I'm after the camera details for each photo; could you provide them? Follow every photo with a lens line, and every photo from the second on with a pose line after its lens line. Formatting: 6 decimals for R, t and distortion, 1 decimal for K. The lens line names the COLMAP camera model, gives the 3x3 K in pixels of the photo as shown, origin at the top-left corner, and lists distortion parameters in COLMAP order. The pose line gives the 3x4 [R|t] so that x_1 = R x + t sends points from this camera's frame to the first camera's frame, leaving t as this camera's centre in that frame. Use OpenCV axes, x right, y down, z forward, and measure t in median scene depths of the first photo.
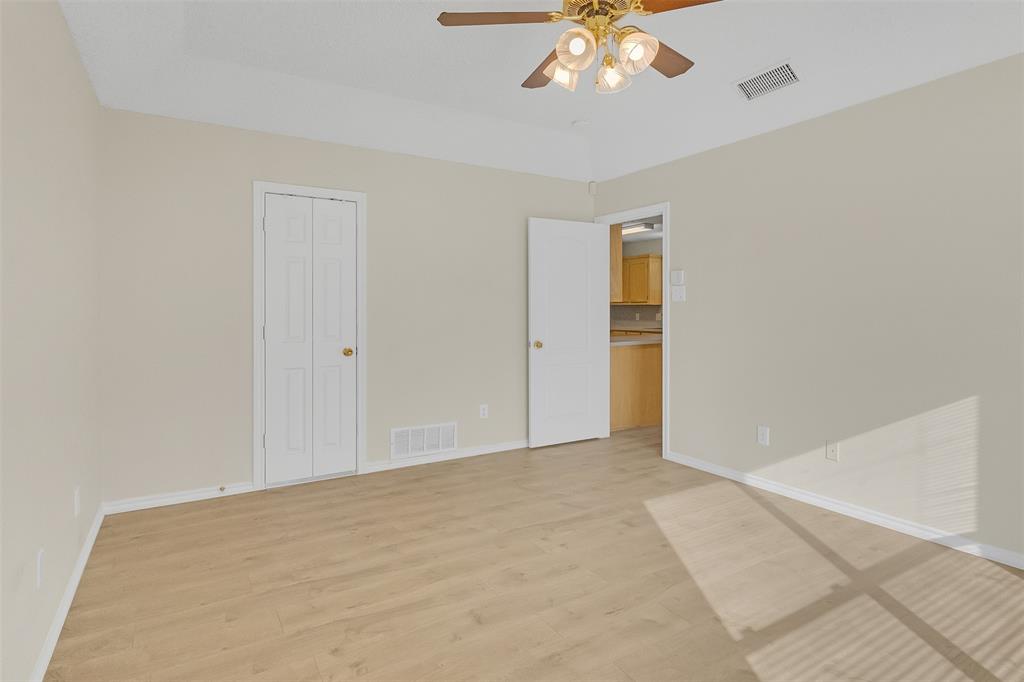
lens RADIAL K [[506.2, 0, 486.3], [0, 506.2, 309.5], [0, 0, 1]] dist [-0.001367, 0.001047]
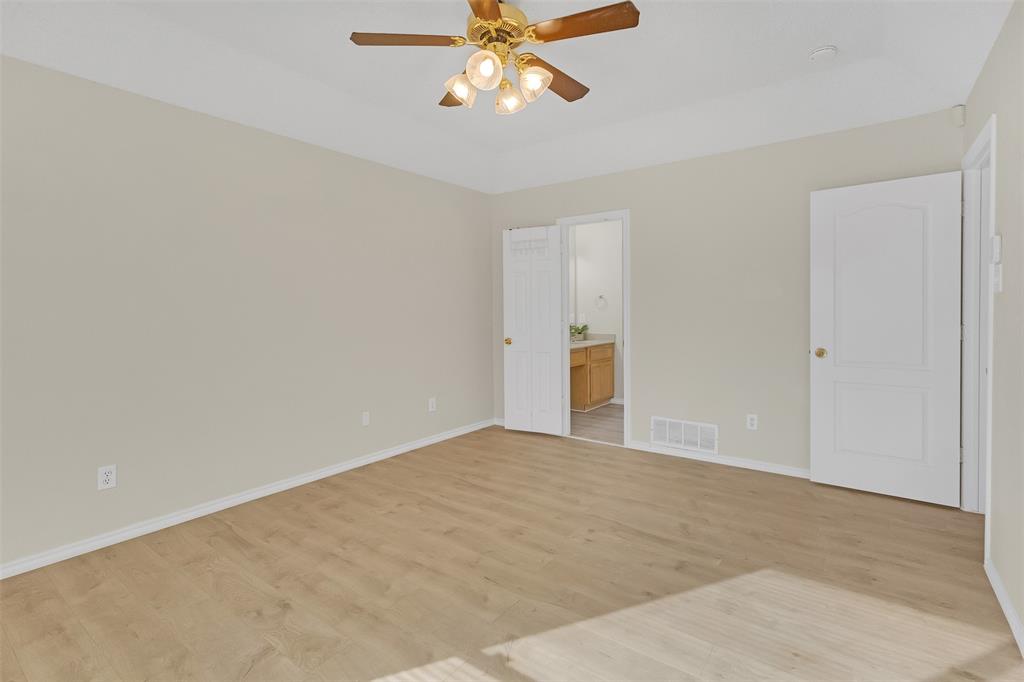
lens RADIAL K [[461.0, 0, 537.2], [0, 461.0, 320.3], [0, 0, 1]] dist [0.000436, 0.000059]
pose [[0.440477, 0.016153, -0.897619, 0.959857], [0.010903, 0.999668, 0.023340, -0.003363], [0.897698, -0.020067, 0.440154, 0.517660]]
